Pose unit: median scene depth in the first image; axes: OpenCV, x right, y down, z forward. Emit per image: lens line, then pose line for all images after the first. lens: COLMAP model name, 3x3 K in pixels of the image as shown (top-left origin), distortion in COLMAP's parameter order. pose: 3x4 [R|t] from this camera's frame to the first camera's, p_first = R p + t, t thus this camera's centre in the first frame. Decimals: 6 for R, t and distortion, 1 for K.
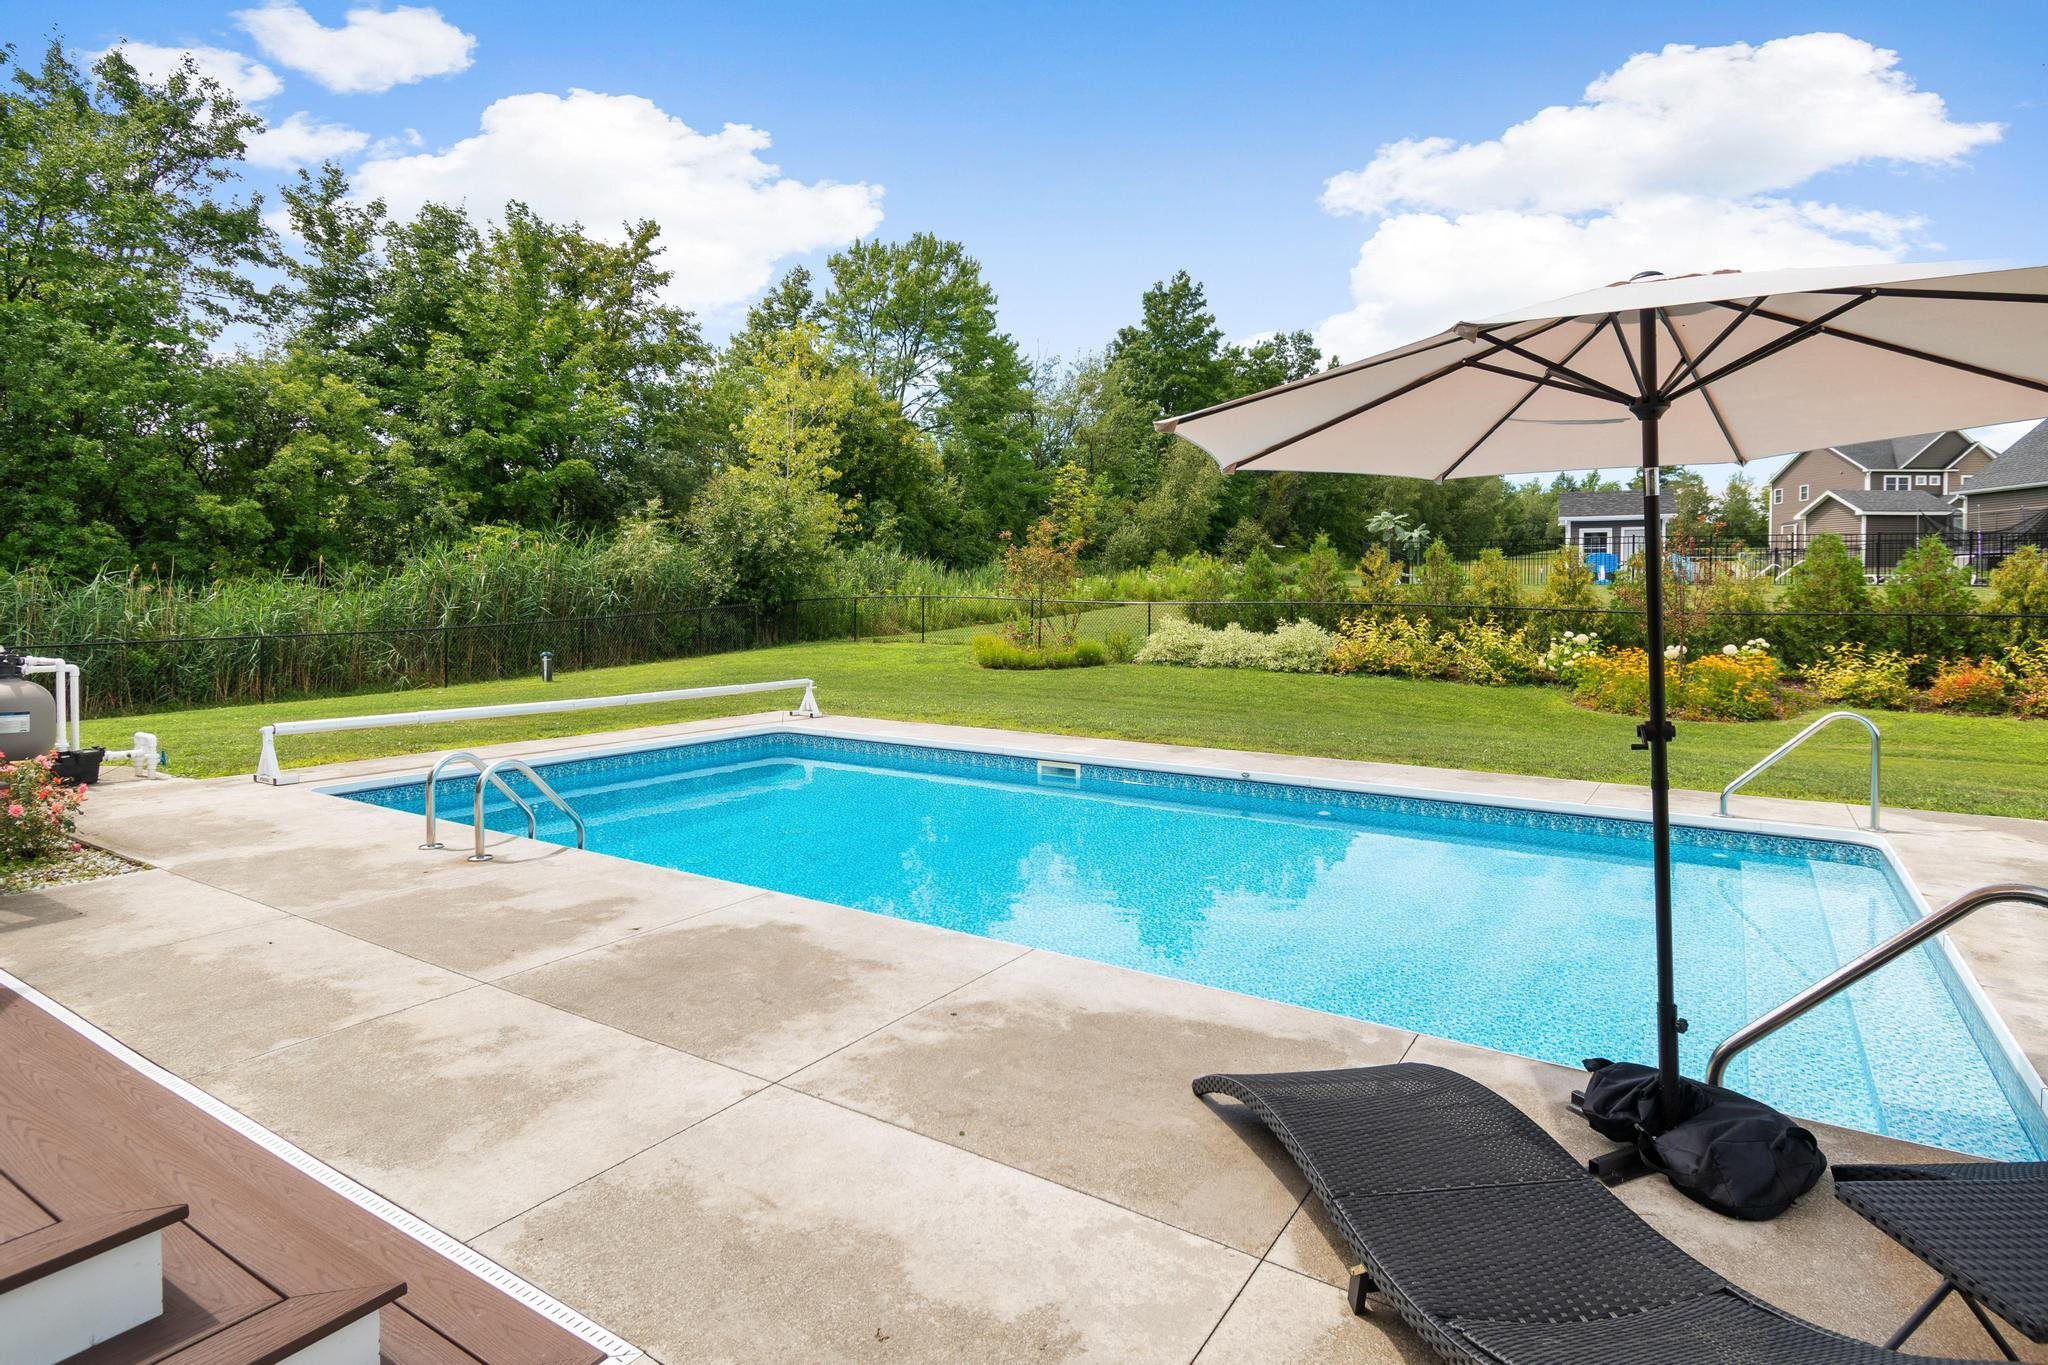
lens RADIAL K [[1089.8, 0, 1031.2], [0, 1089.8, 603.2], [0, 0, 1]] dist [0.001307, 0.001817]
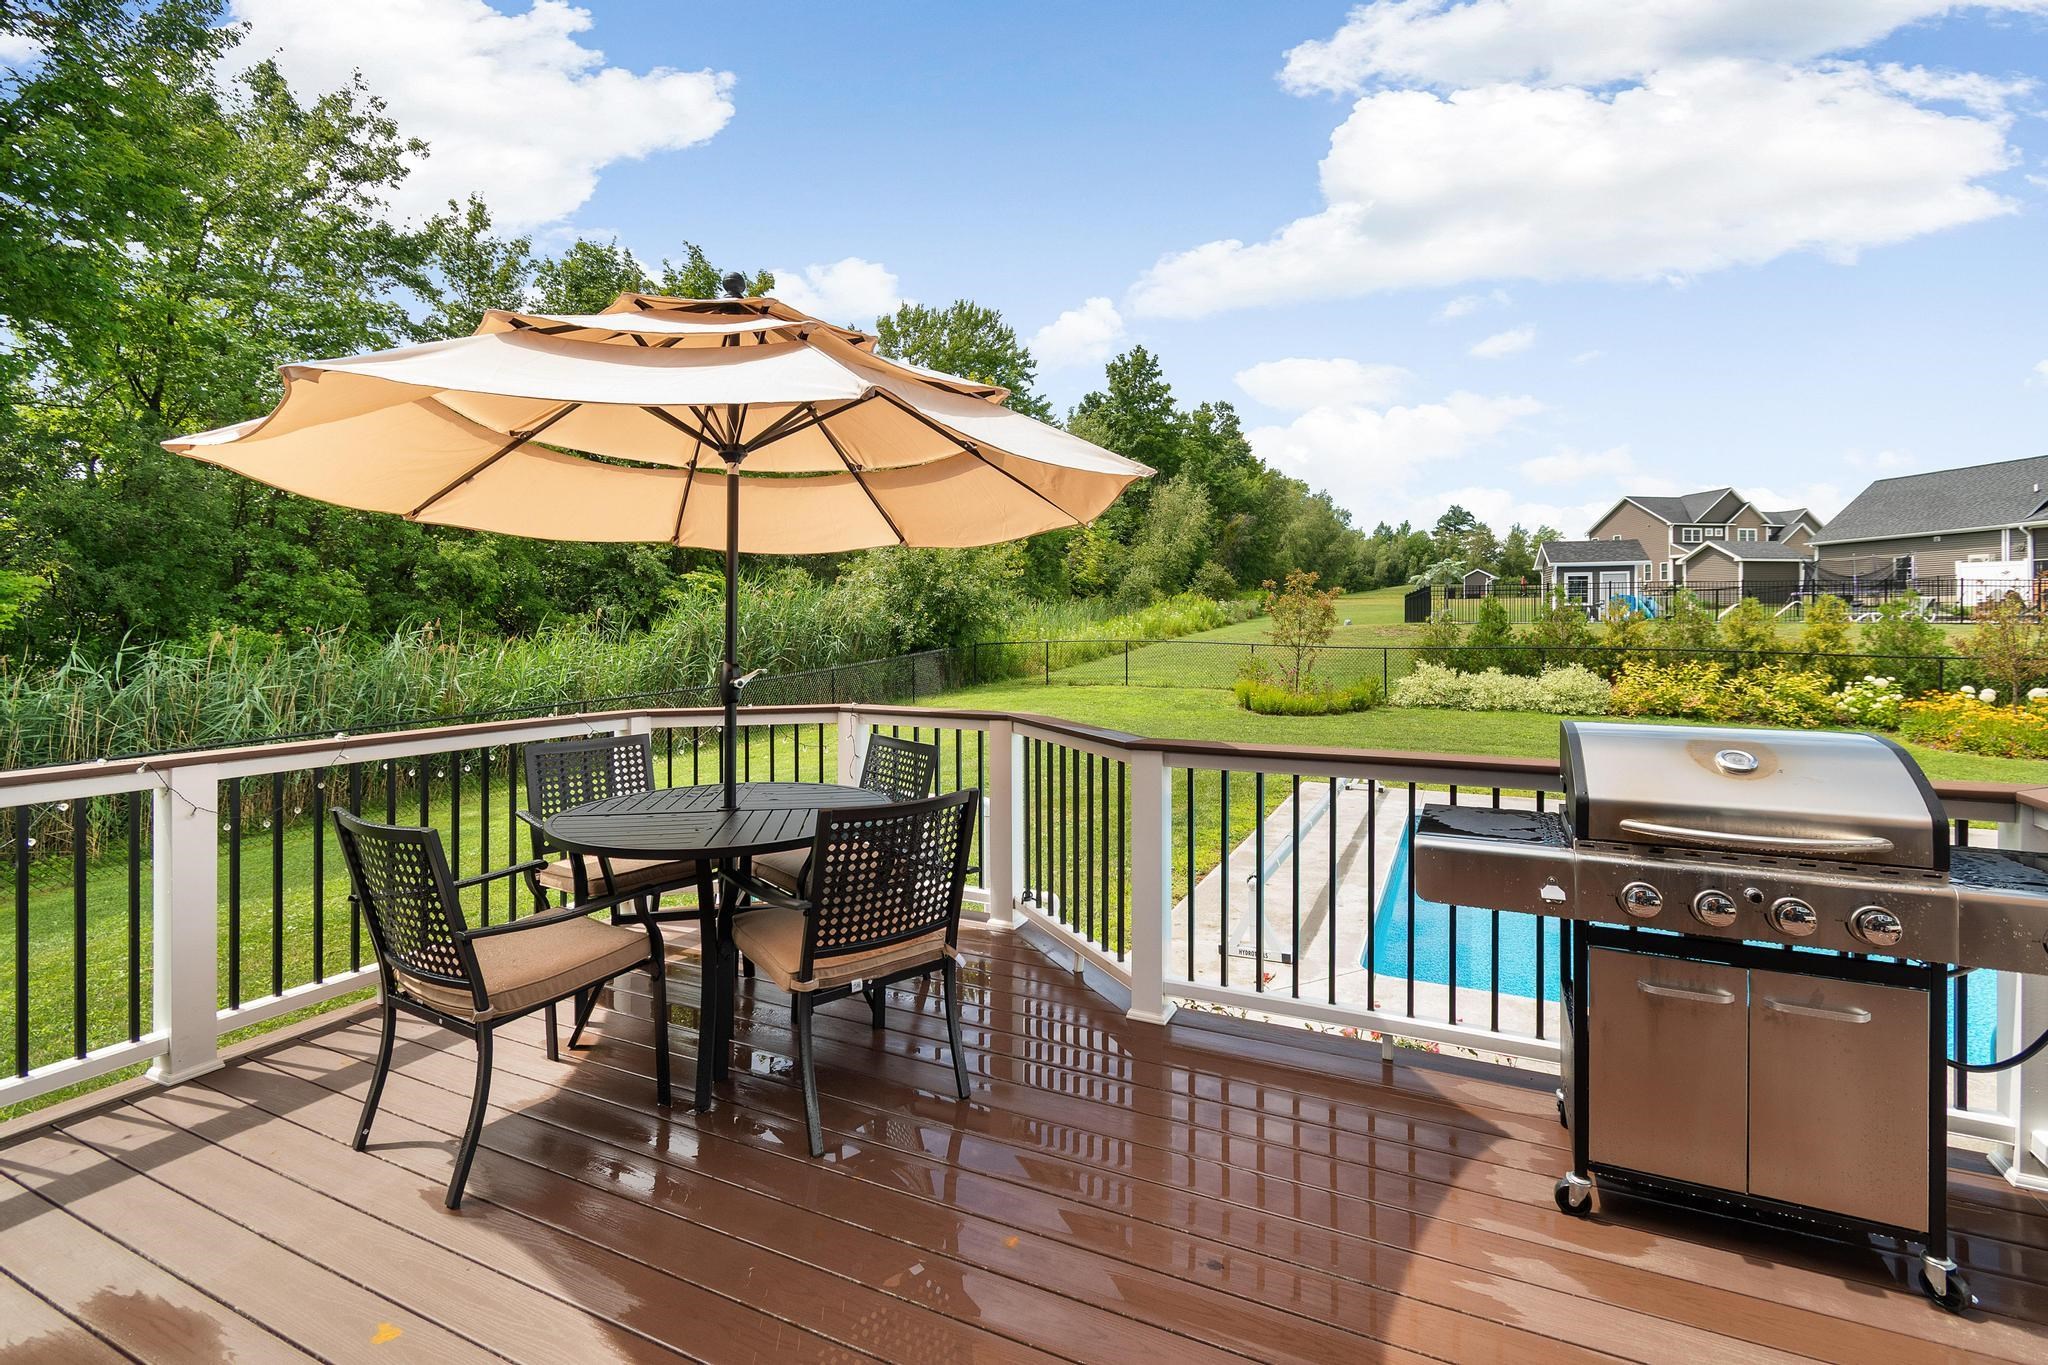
lens RADIAL K [[928.4, 0, 1039.3], [0, 928.4, 626.5], [0, 0, 1]] dist [0.004597, -0.003457]
pose [[0.990338, -0.006403, 0.138526, -0.380106], [0.006829, 0.999973, -0.002605, -0.022474], [-0.138505, 0.003526, 0.990355, 0.166424]]
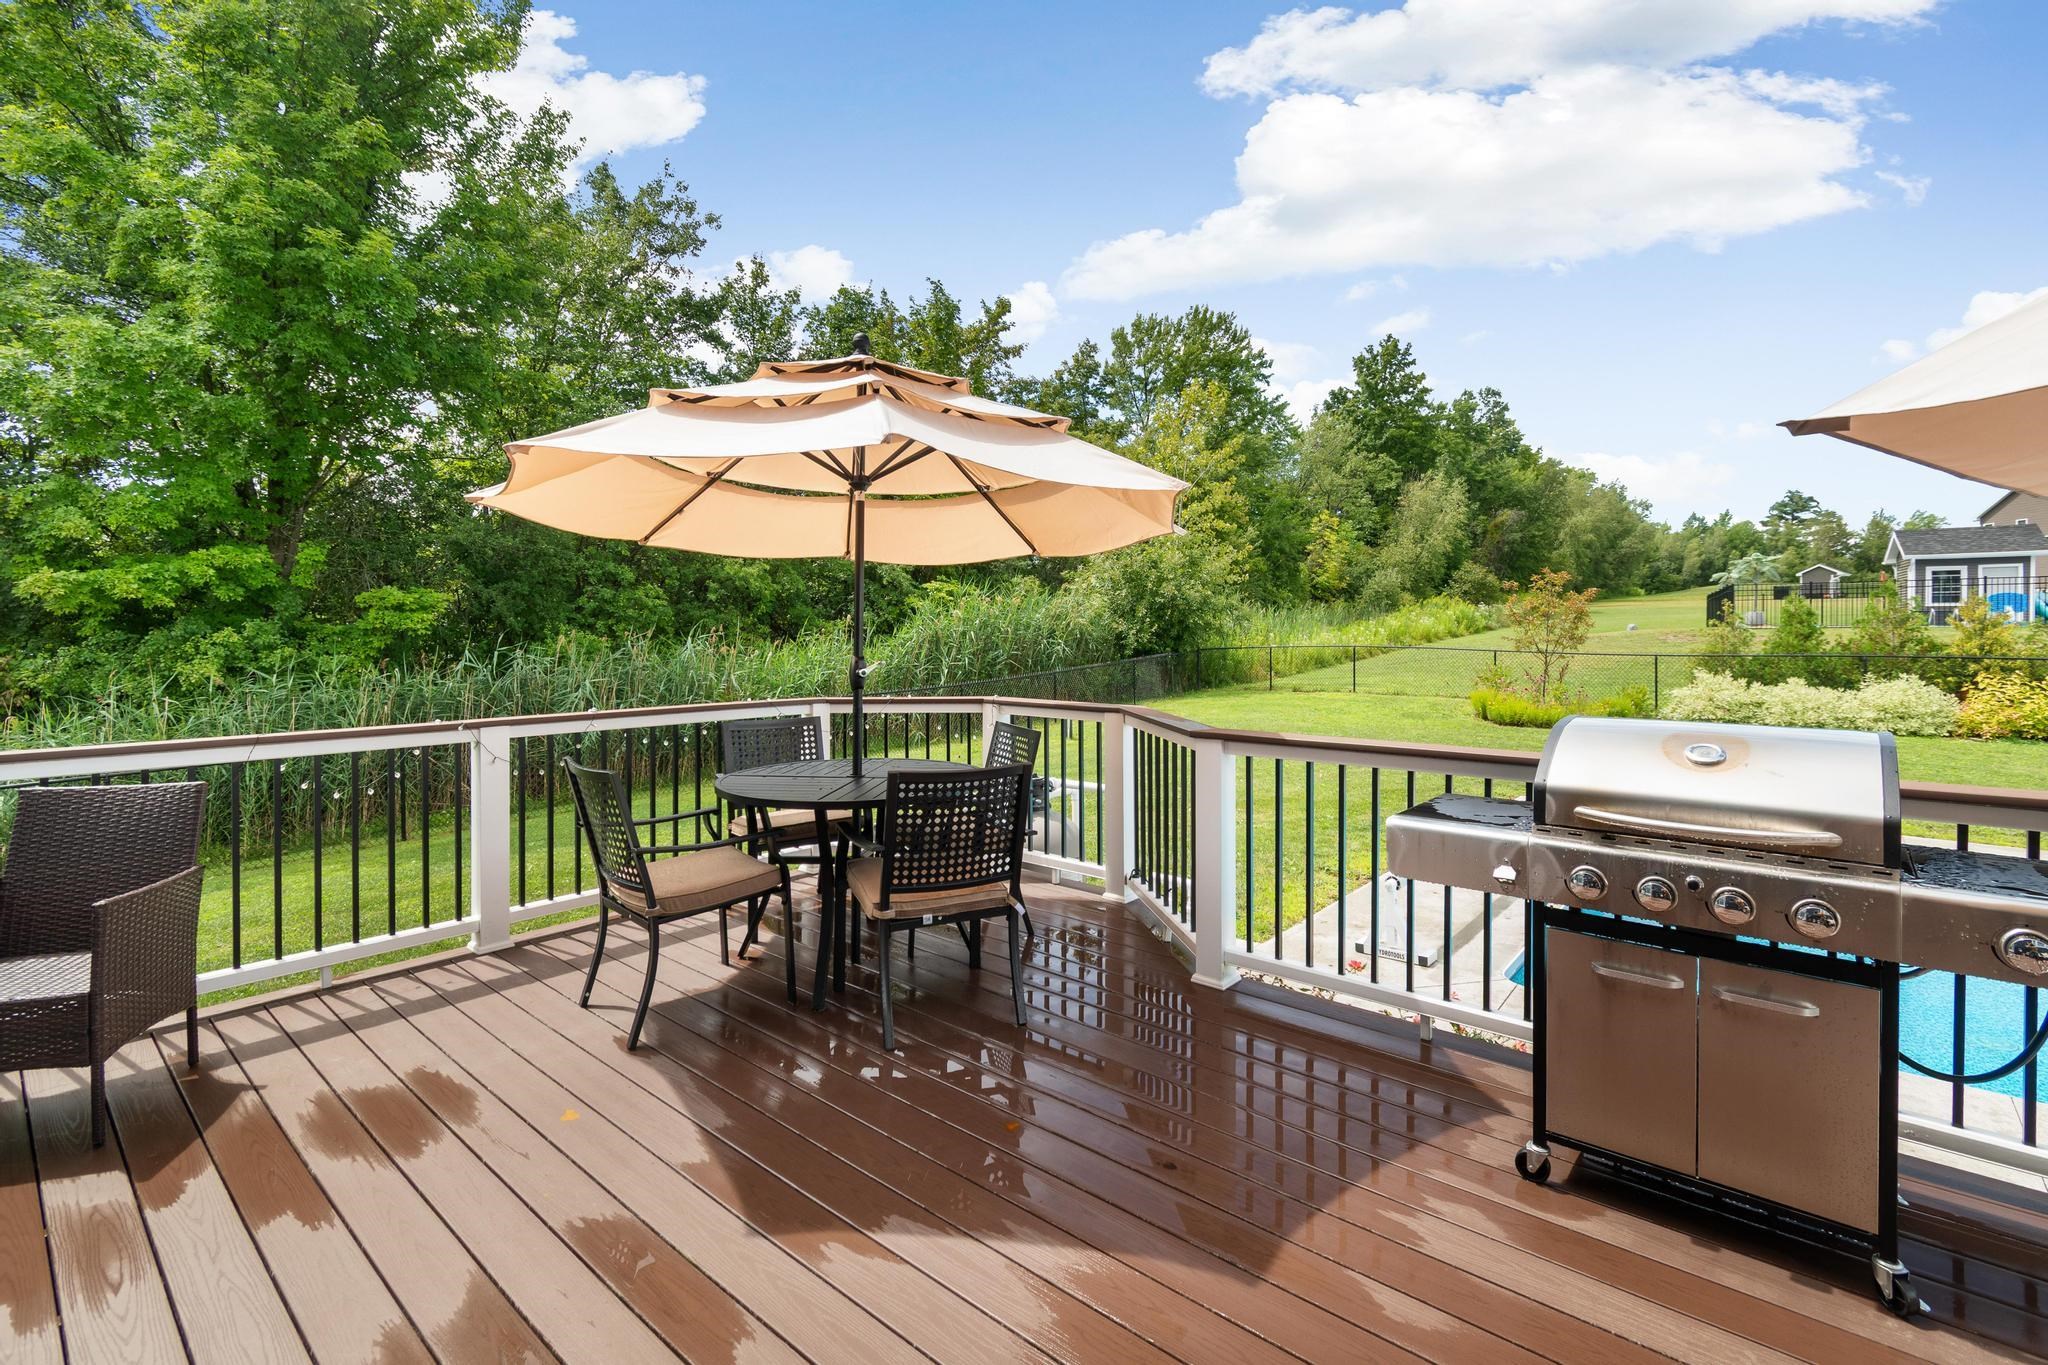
lens RADIAL K [[923.8, 0, 1035.7], [0, 923.8, 642.0], [0, 0, 1]] dist [0.002661, -0.001117]
pose [[0.991762, -0.005459, -0.127978, -0.351394], [0.006243, 0.999964, 0.005726, -0.020956], [0.127942, -0.006478, 0.991760, 0.146840]]
